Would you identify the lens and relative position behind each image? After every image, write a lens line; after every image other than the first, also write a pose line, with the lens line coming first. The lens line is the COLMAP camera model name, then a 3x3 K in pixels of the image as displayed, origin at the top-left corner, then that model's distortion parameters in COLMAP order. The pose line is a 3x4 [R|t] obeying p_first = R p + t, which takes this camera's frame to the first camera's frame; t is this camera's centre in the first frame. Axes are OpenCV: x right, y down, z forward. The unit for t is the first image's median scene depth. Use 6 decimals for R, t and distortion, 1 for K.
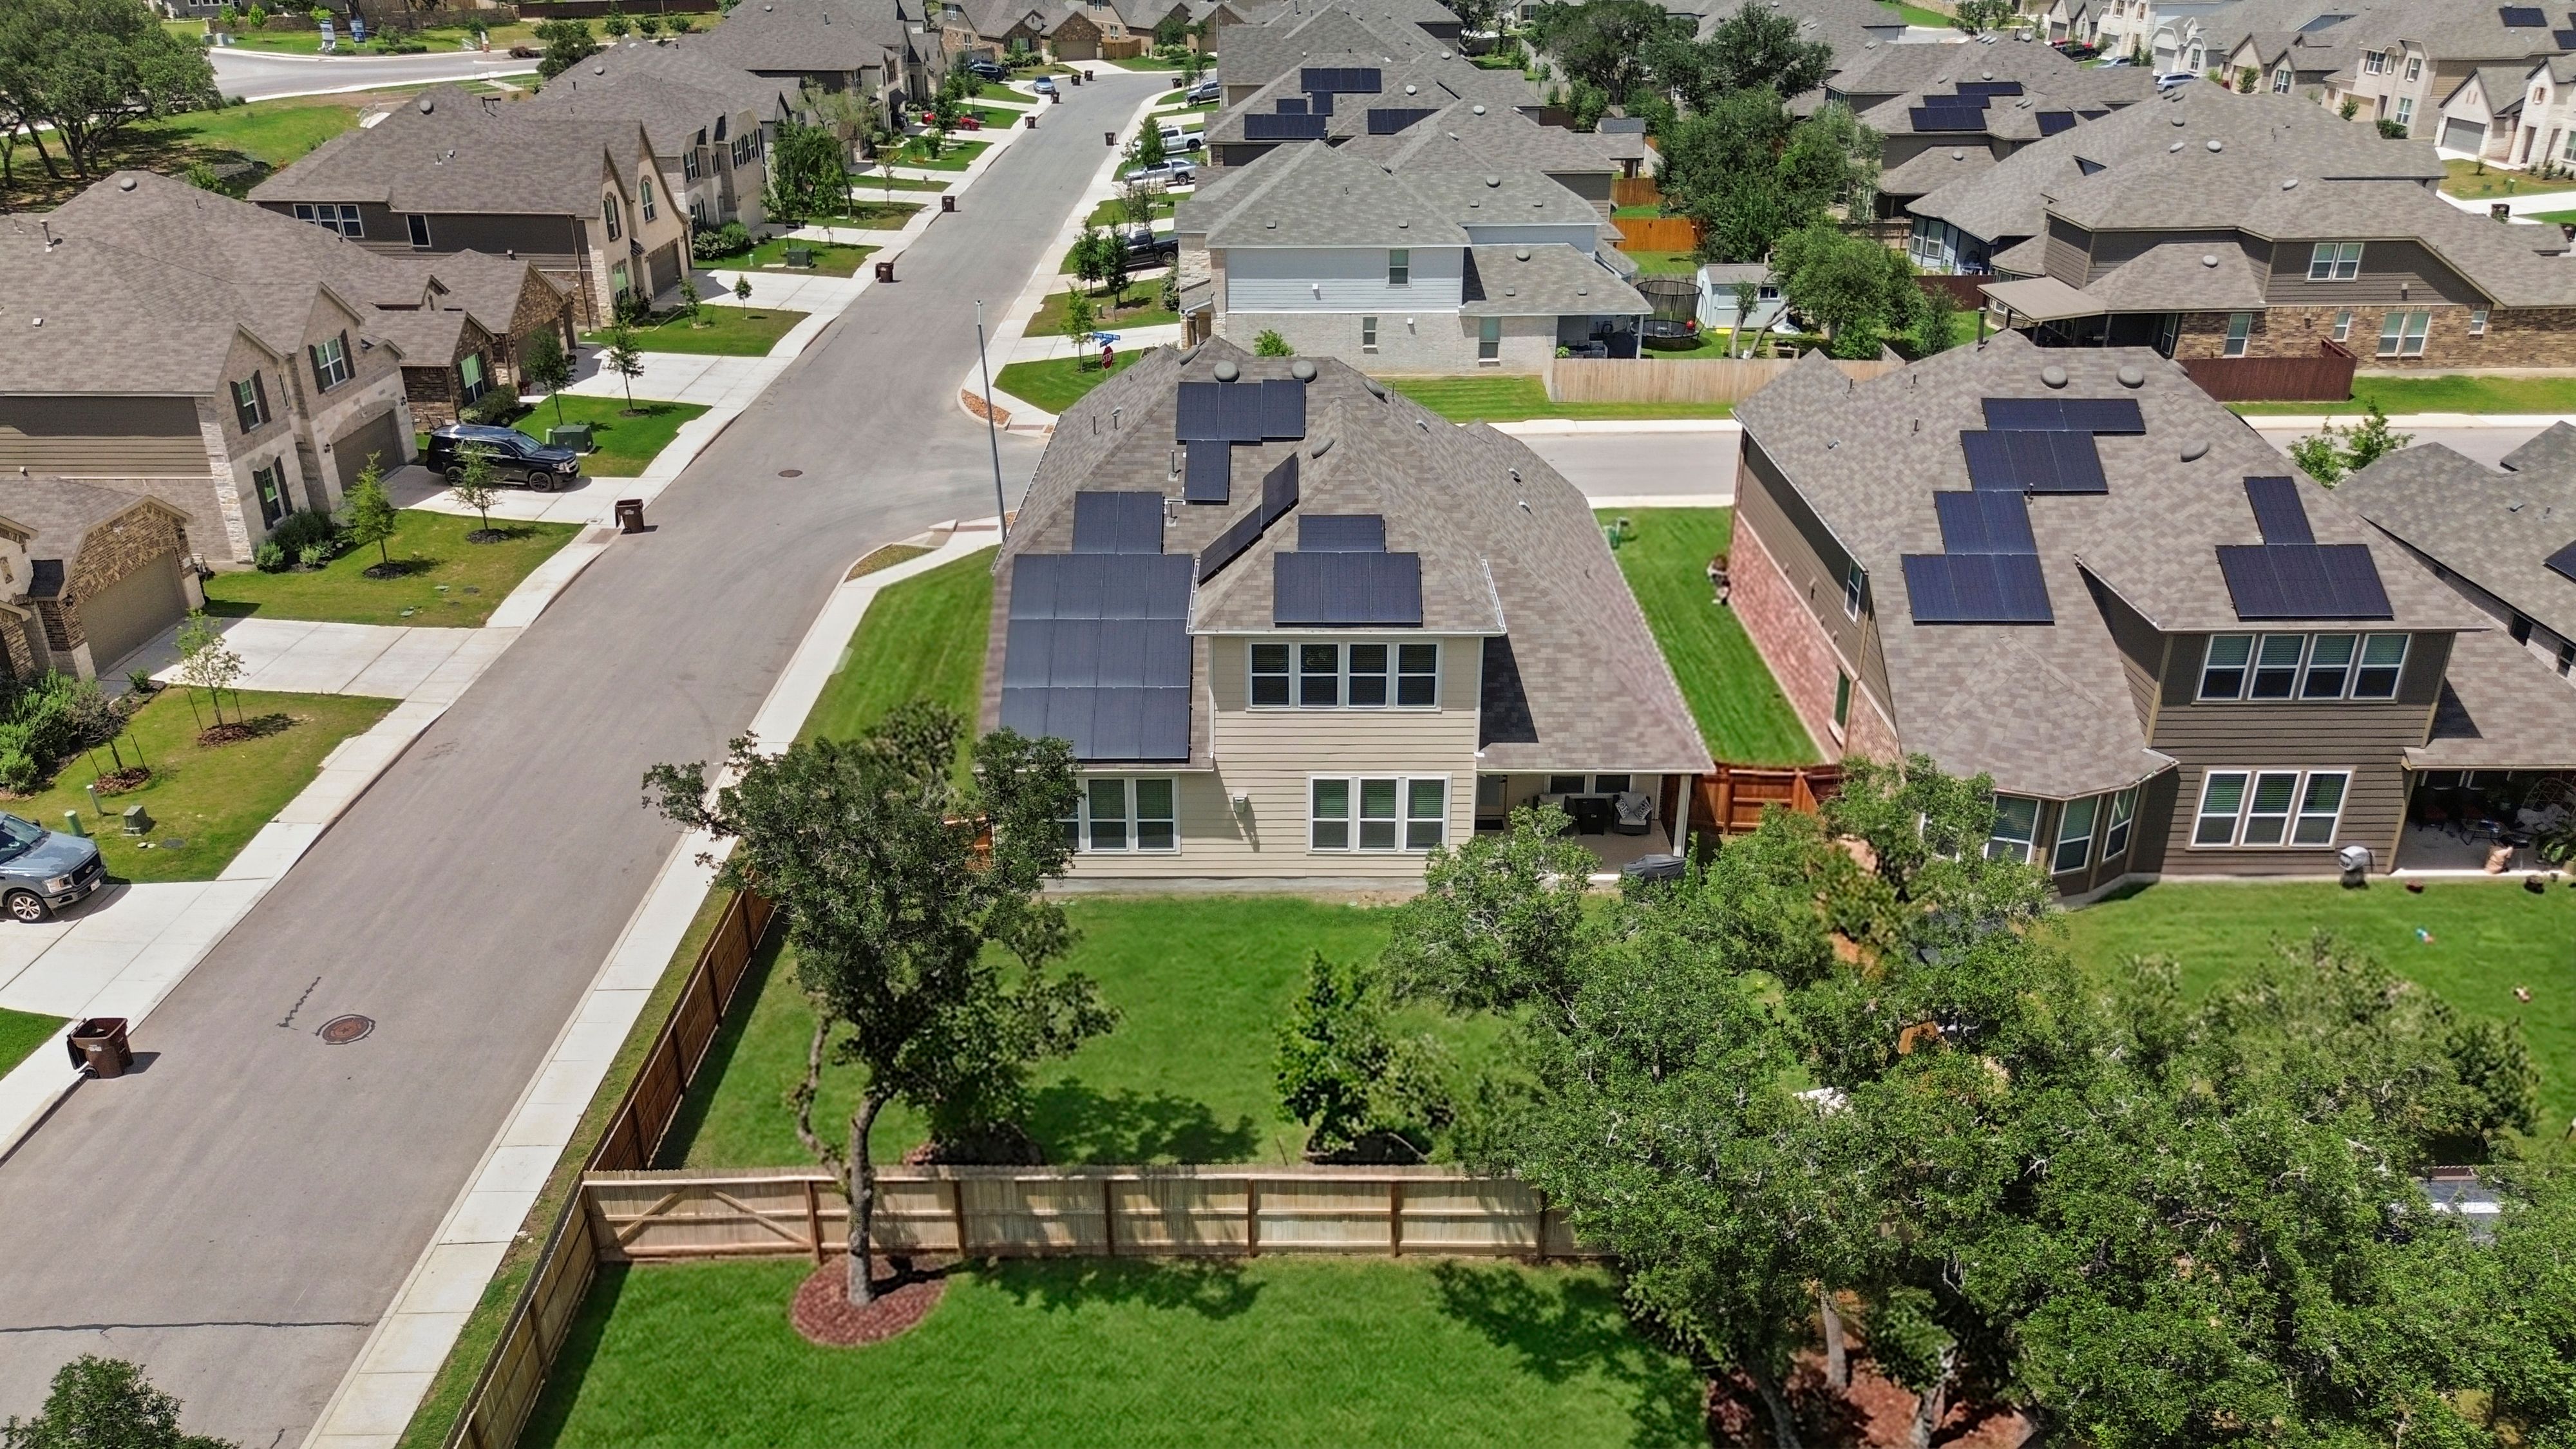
lens RADIAL K [[1817.1, 0, 1288.0], [0, 1817.1, 724.5], [0, 0, 1]] dist [0.073774, -0.071257]
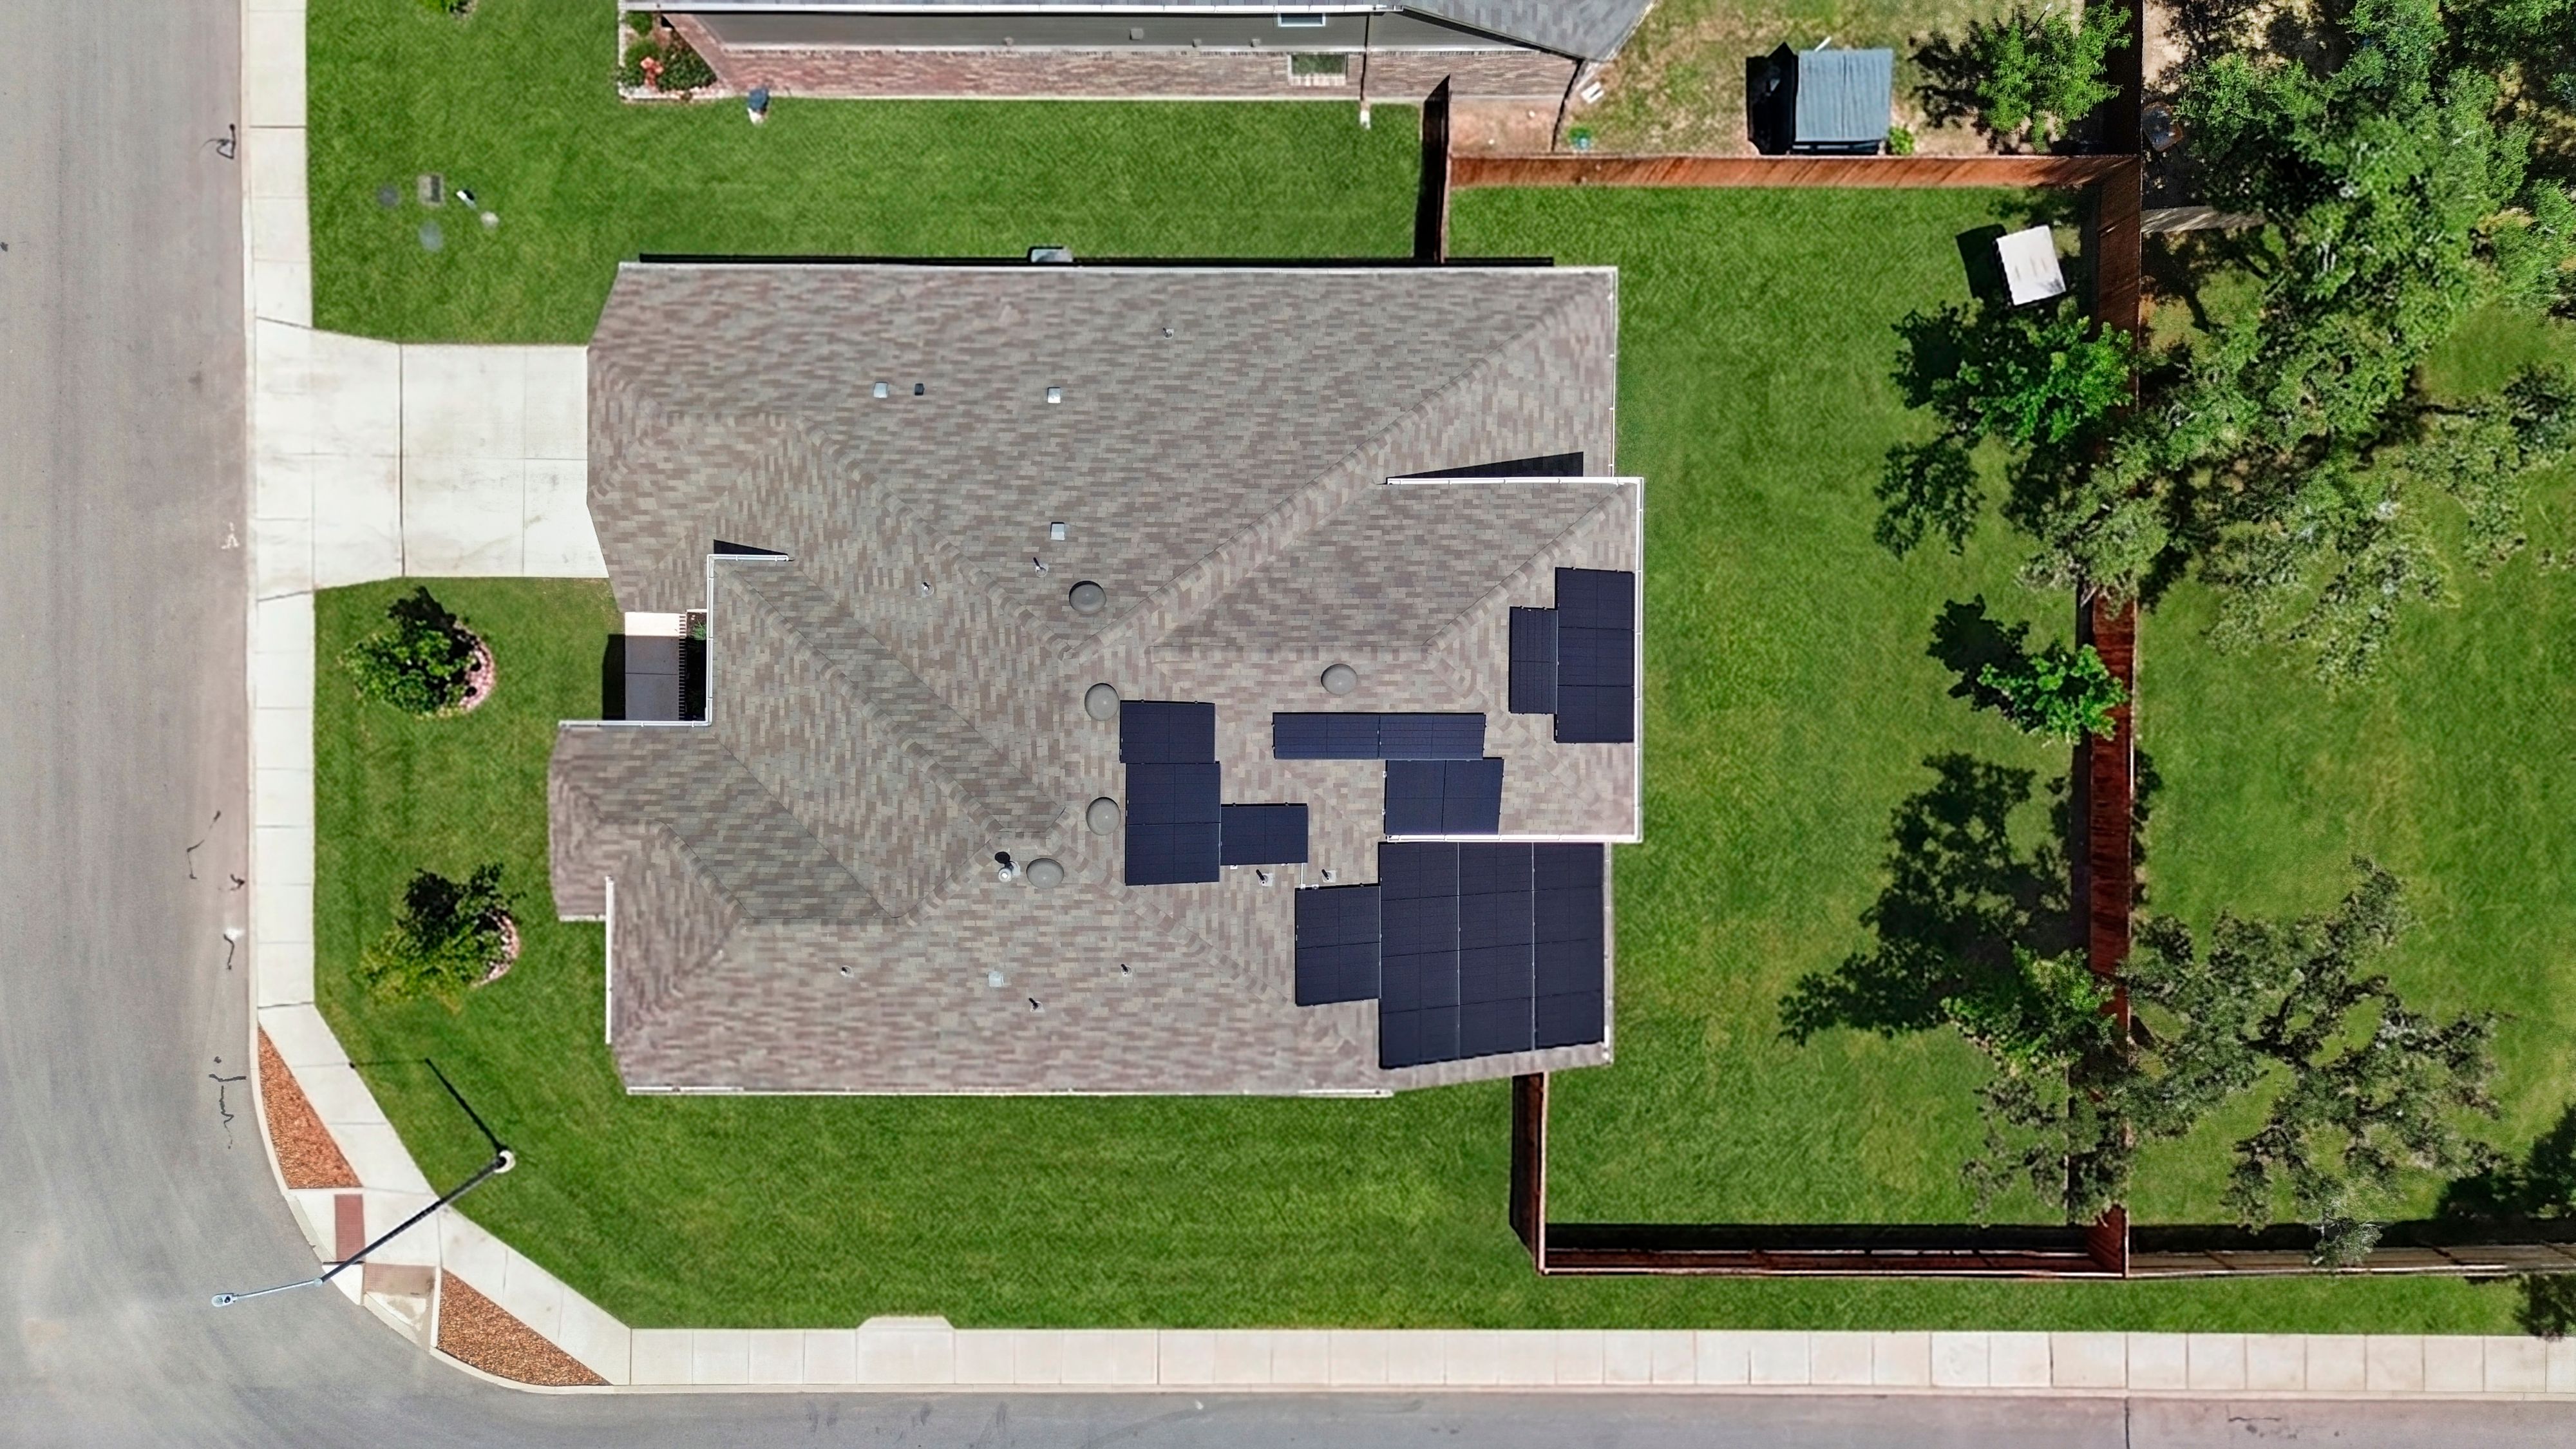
lens RADIAL K [[1817.1, 0, 1288.0], [0, 1817.1, 724.5], [0, 0, 1]] dist [0.073774, -0.071257]
pose [[0.007623, -0.999645, -0.025529, 0.015842], [0.429412, -0.019783, 0.902892, -0.718073], [-0.903077, -0.017845, 0.429109, 0.631164]]
